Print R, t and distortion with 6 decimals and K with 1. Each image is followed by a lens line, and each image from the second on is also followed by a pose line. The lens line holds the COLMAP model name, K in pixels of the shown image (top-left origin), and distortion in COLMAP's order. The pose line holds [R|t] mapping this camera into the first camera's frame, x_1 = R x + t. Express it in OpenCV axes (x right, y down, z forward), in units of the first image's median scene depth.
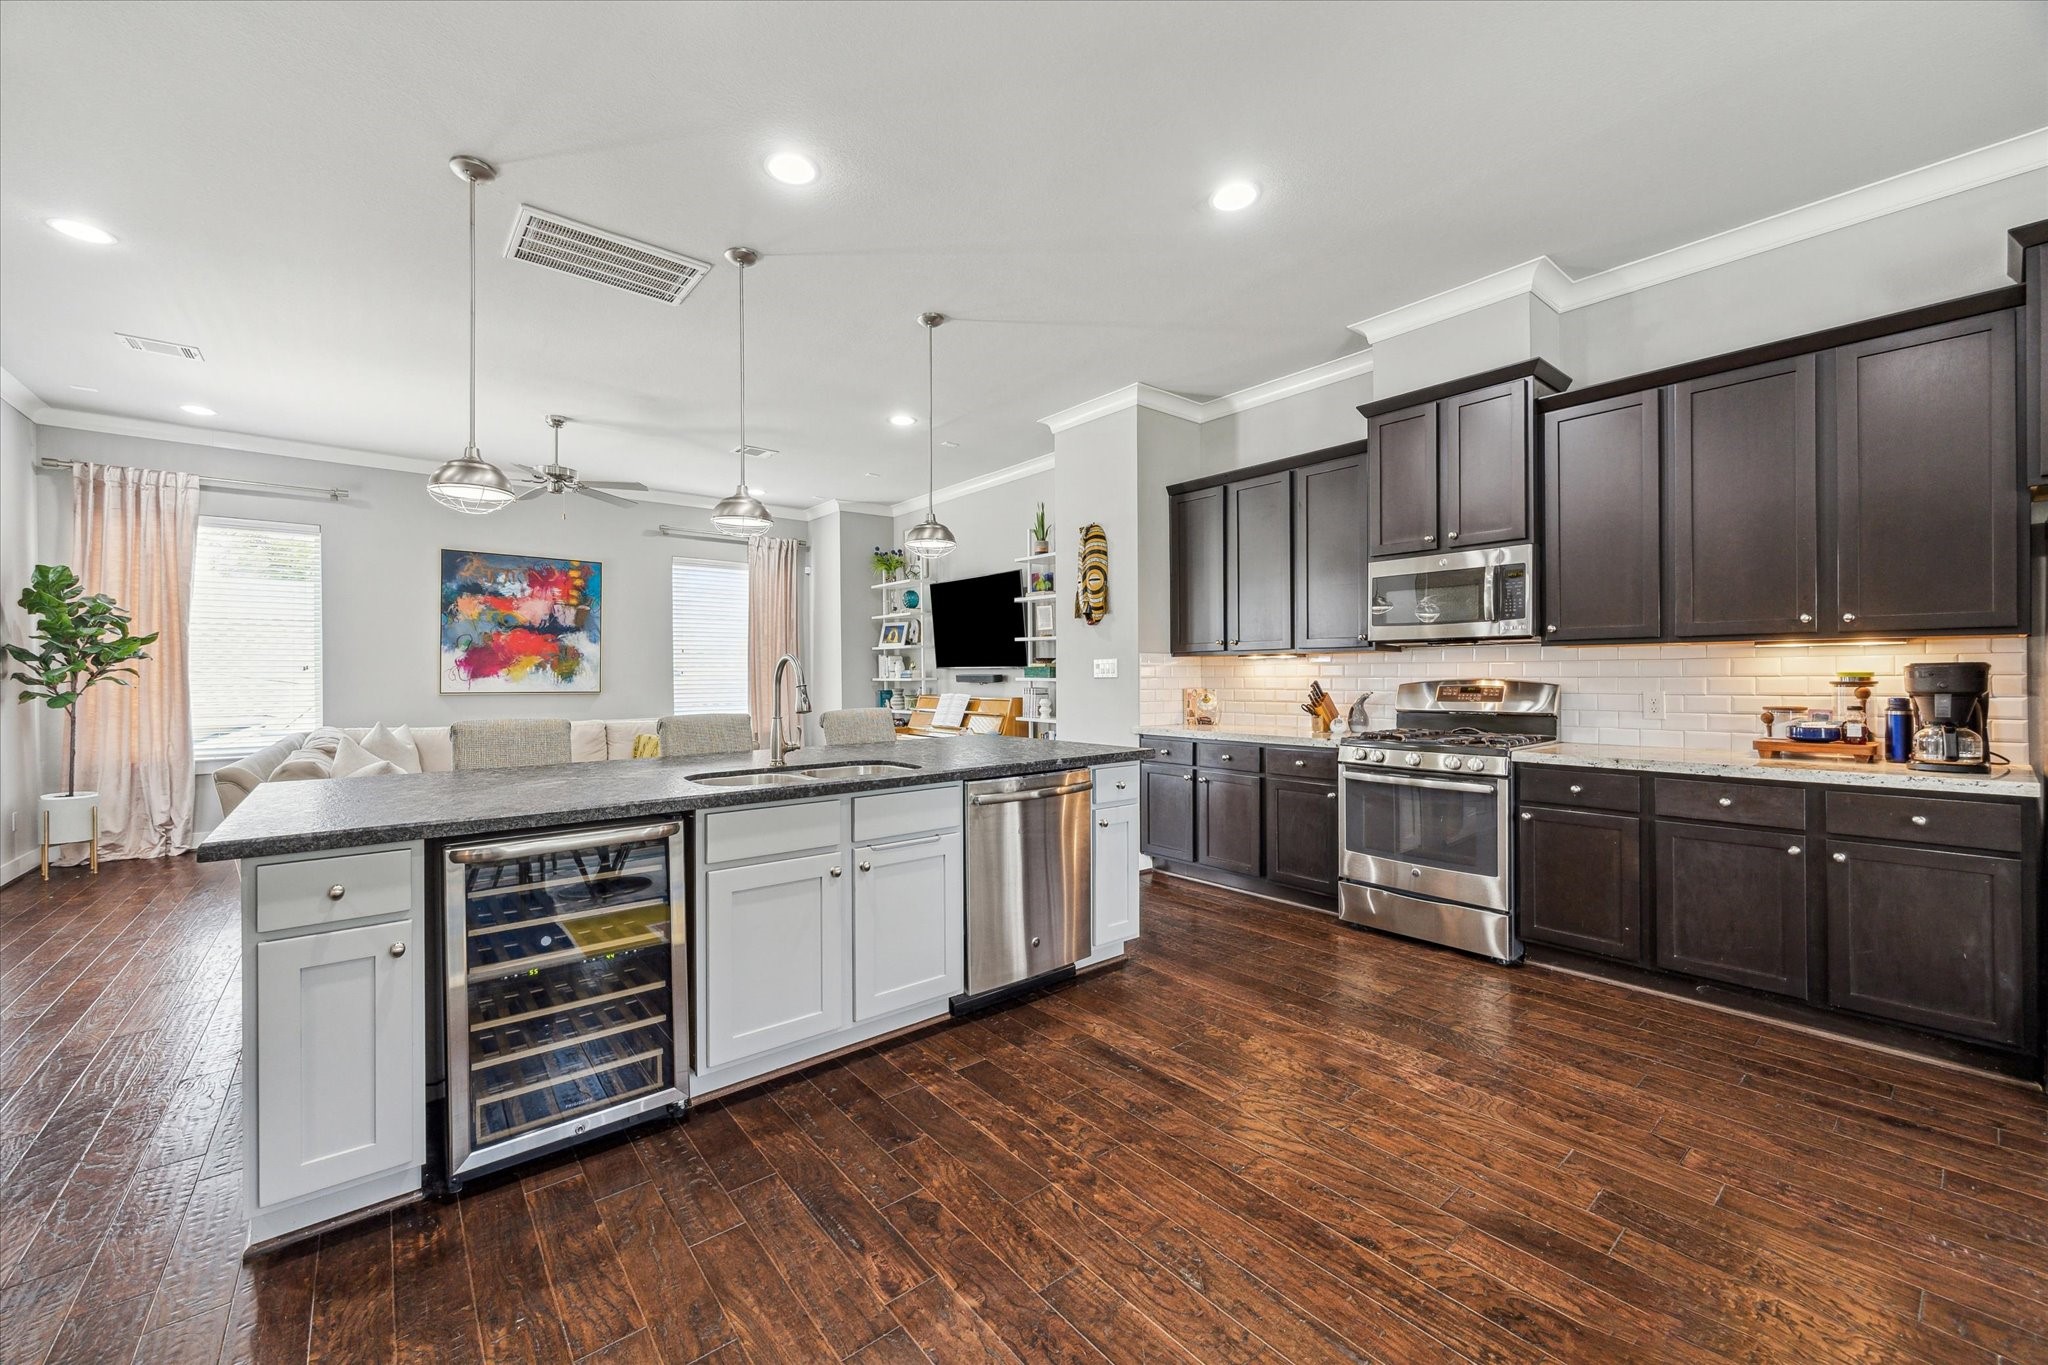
lens RADIAL K [[776.8, 0, 1054.7], [0, 776.8, 673.2], [0, 0, 1]] dist [-0.006391, -0.000047]
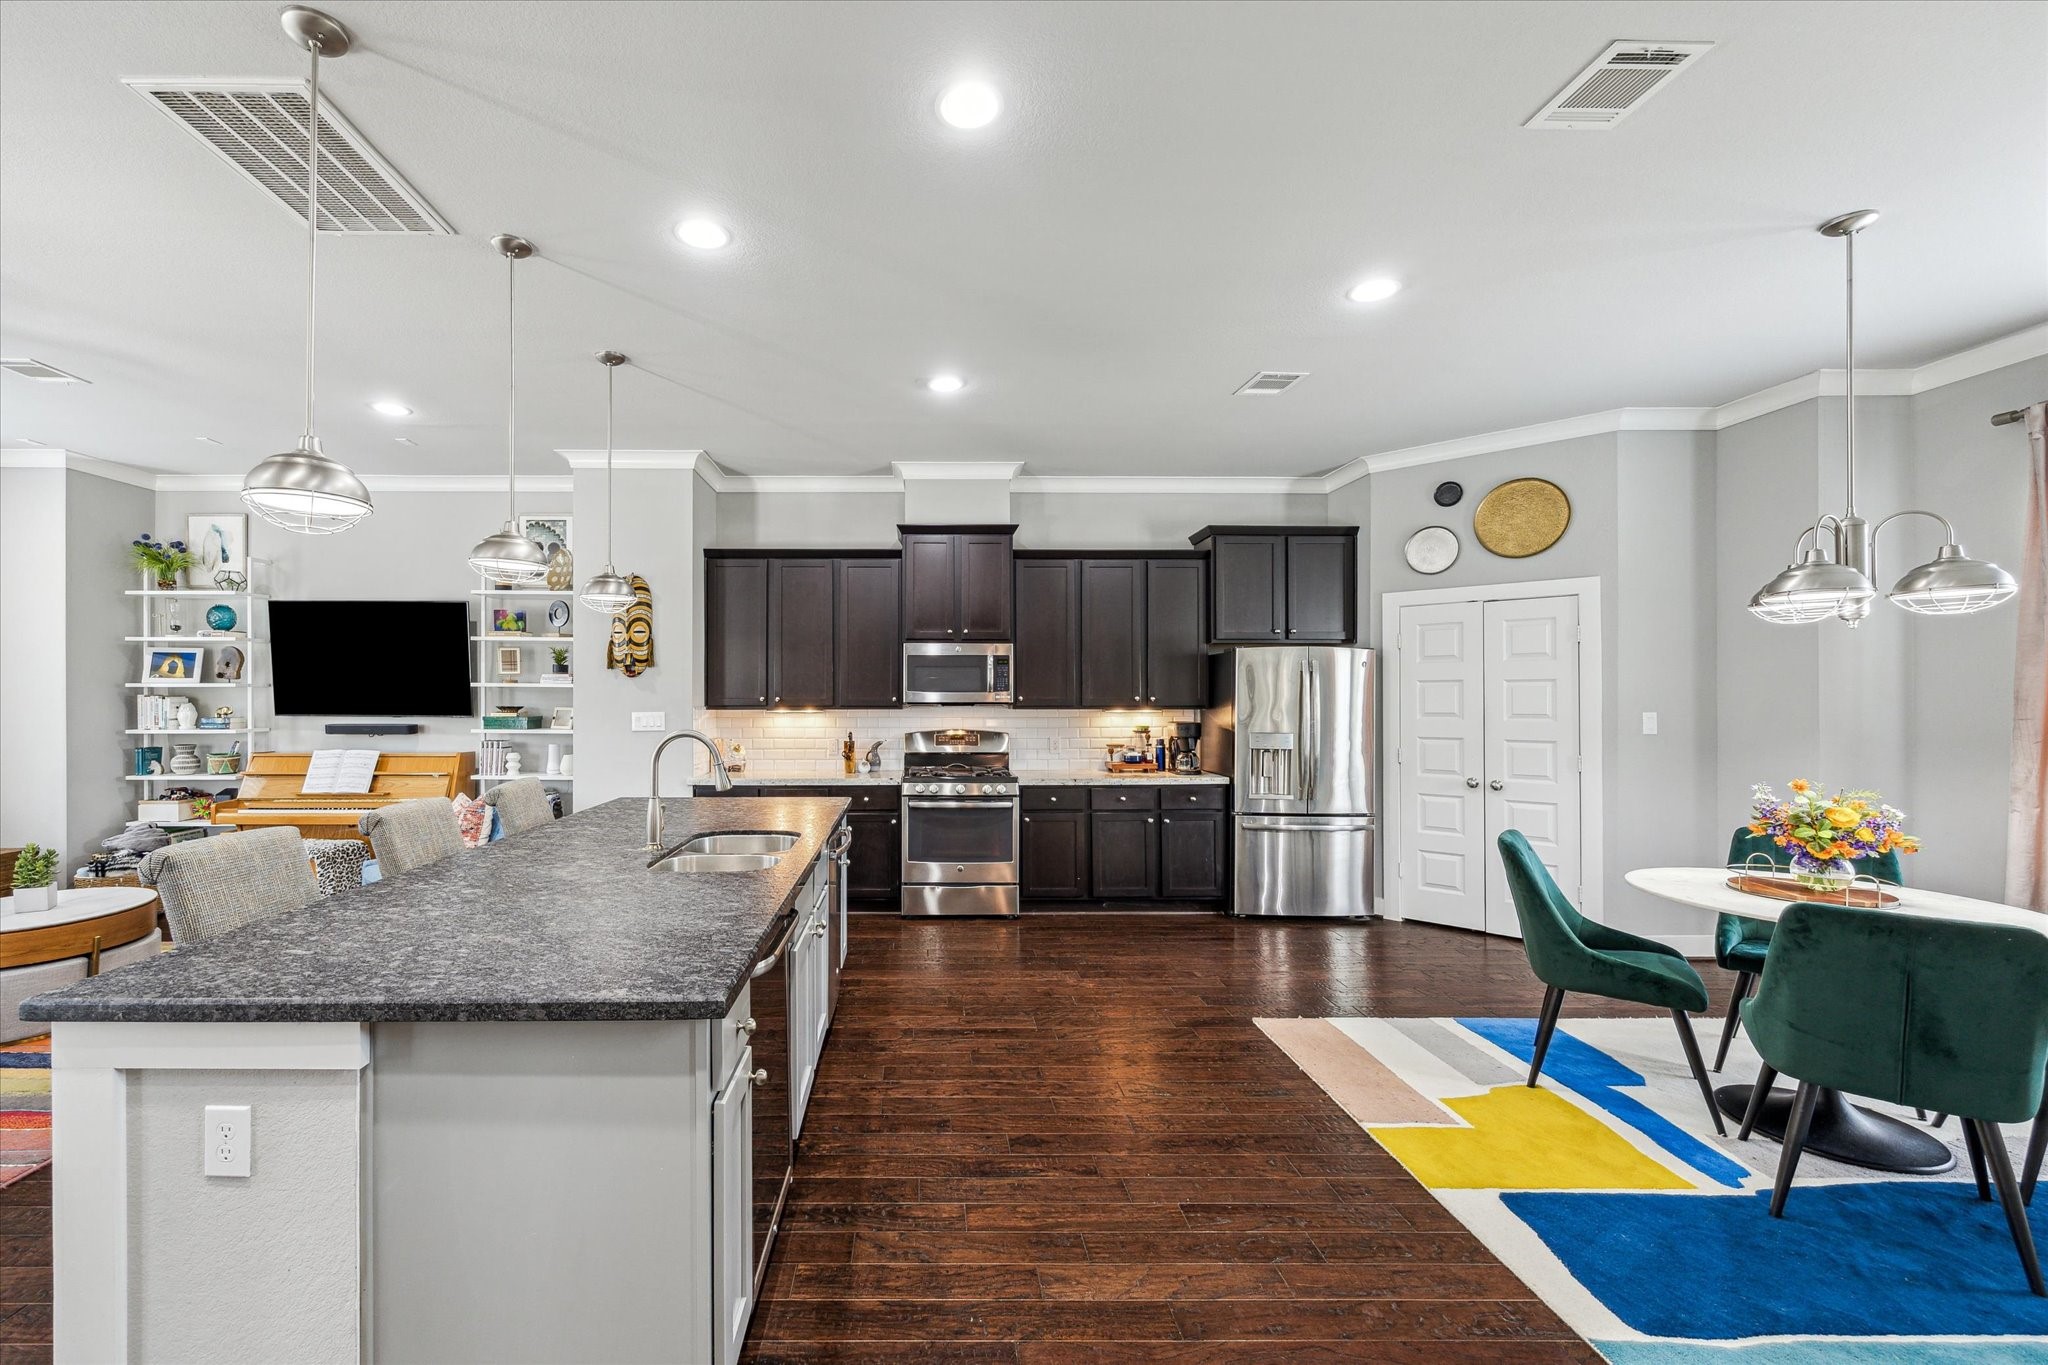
lens RADIAL K [[776.8, 0, 936.0], [0, 776.8, 694.7], [0, 0, 1]] dist [-0.006391, -0.000047]
pose [[0.652149, 0.013551, 0.757969, -0.538235], [-0.005330, 0.999897, -0.013290, -0.035073], [-0.758072, 0.004628, 0.652155, 0.085739]]
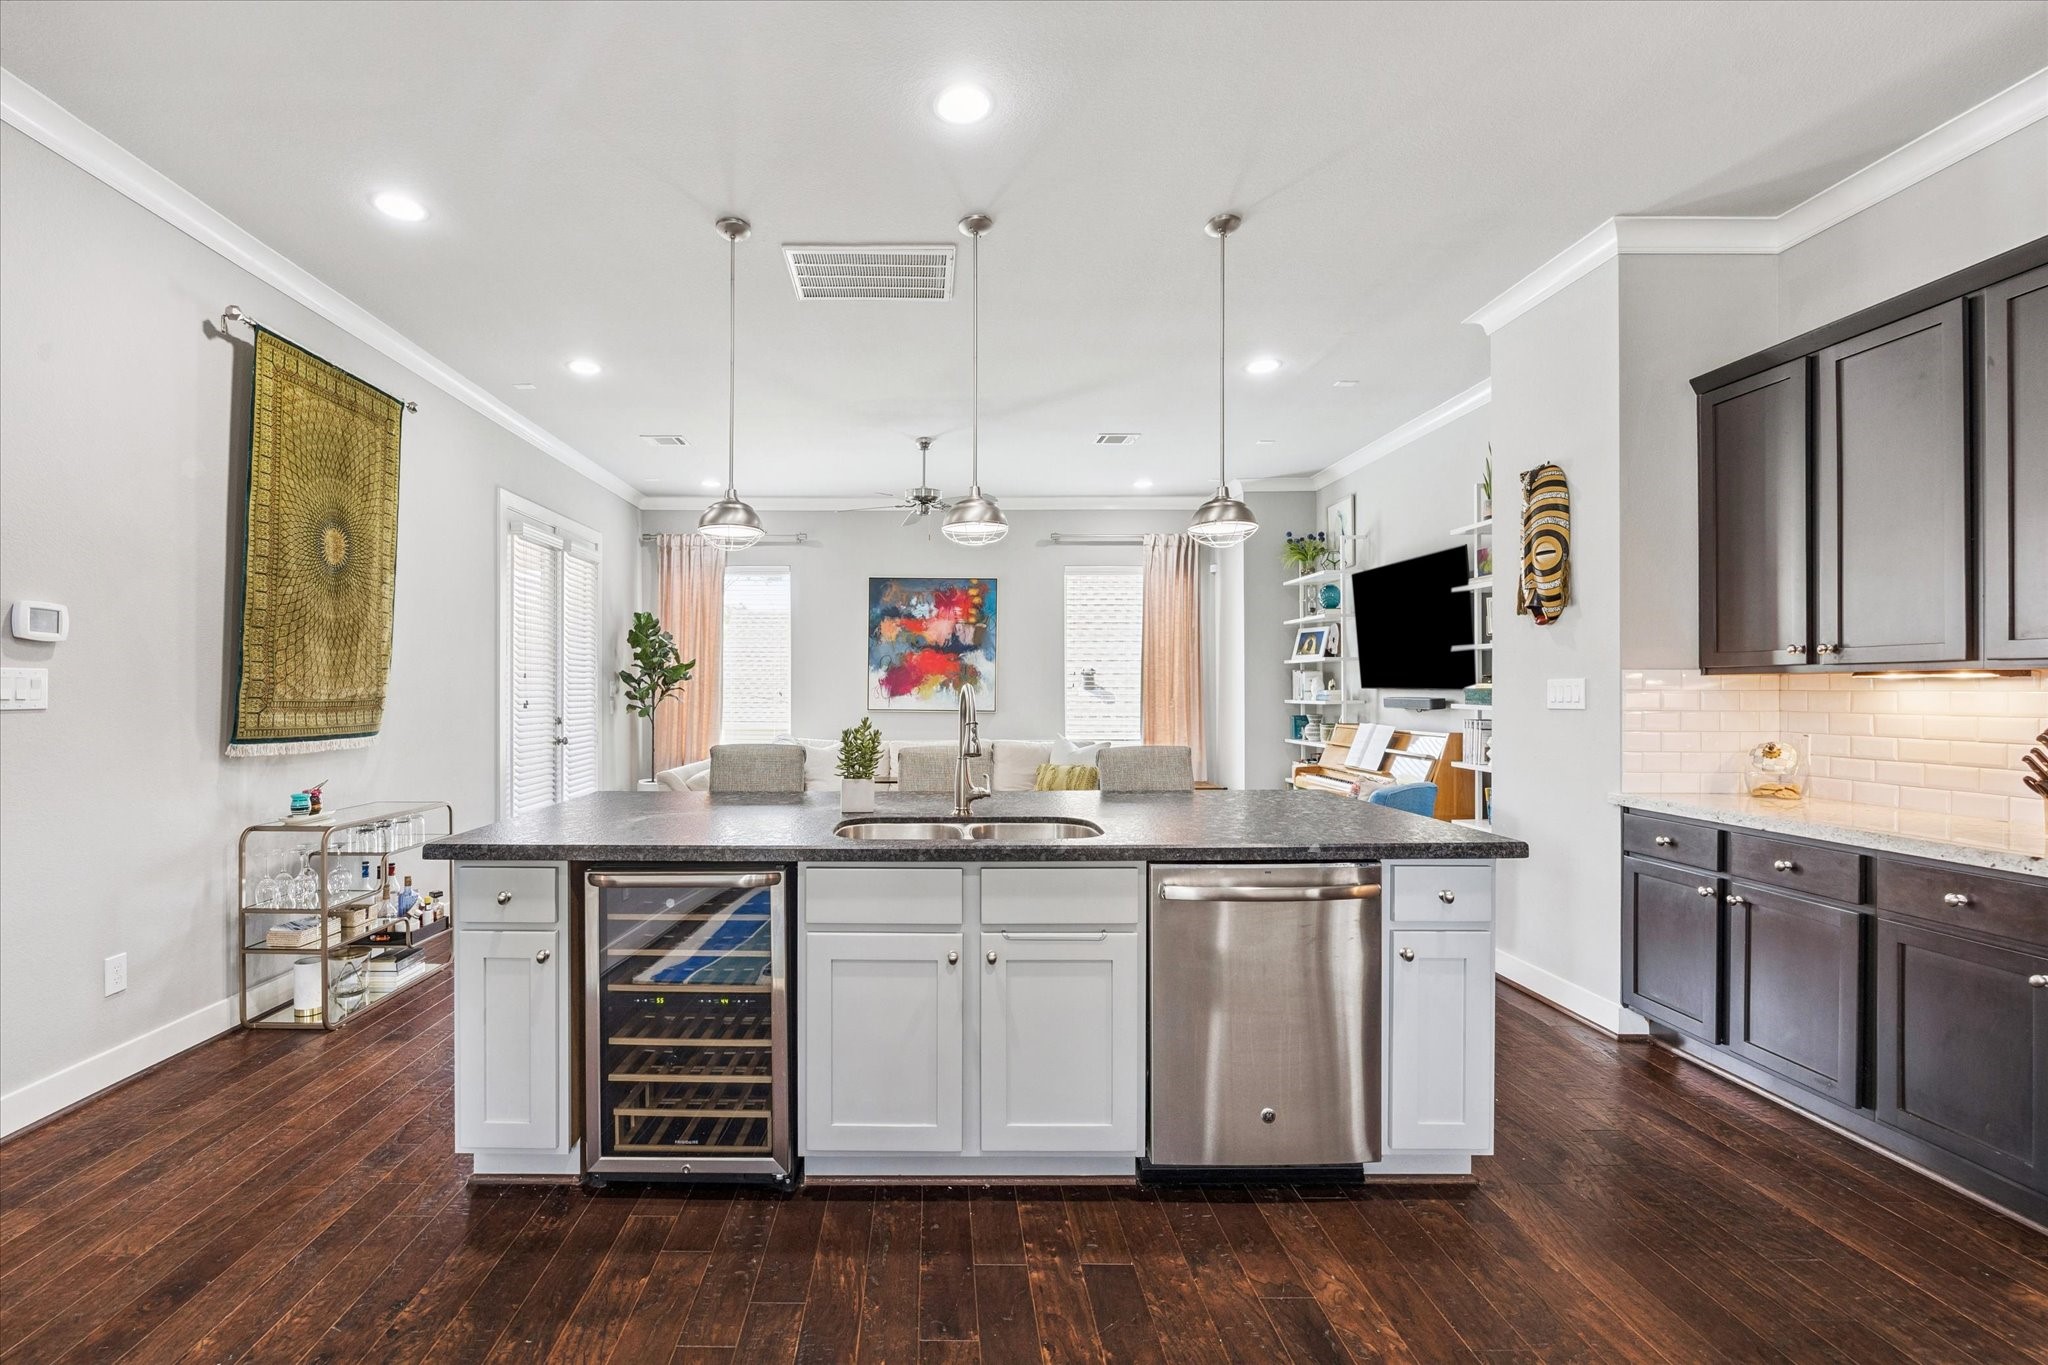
lens RADIAL K [[899.9, 0, 954.5], [0, 899.9, 687.8], [0, 0, 1]] dist [-0.018369, 0.001713]
pose [[0.760429, 0.004028, -0.649409, 0.188035], [-0.001697, 0.999990, 0.004215, -0.016138], [0.649419, -0.002103, 0.760428, 0.170897]]
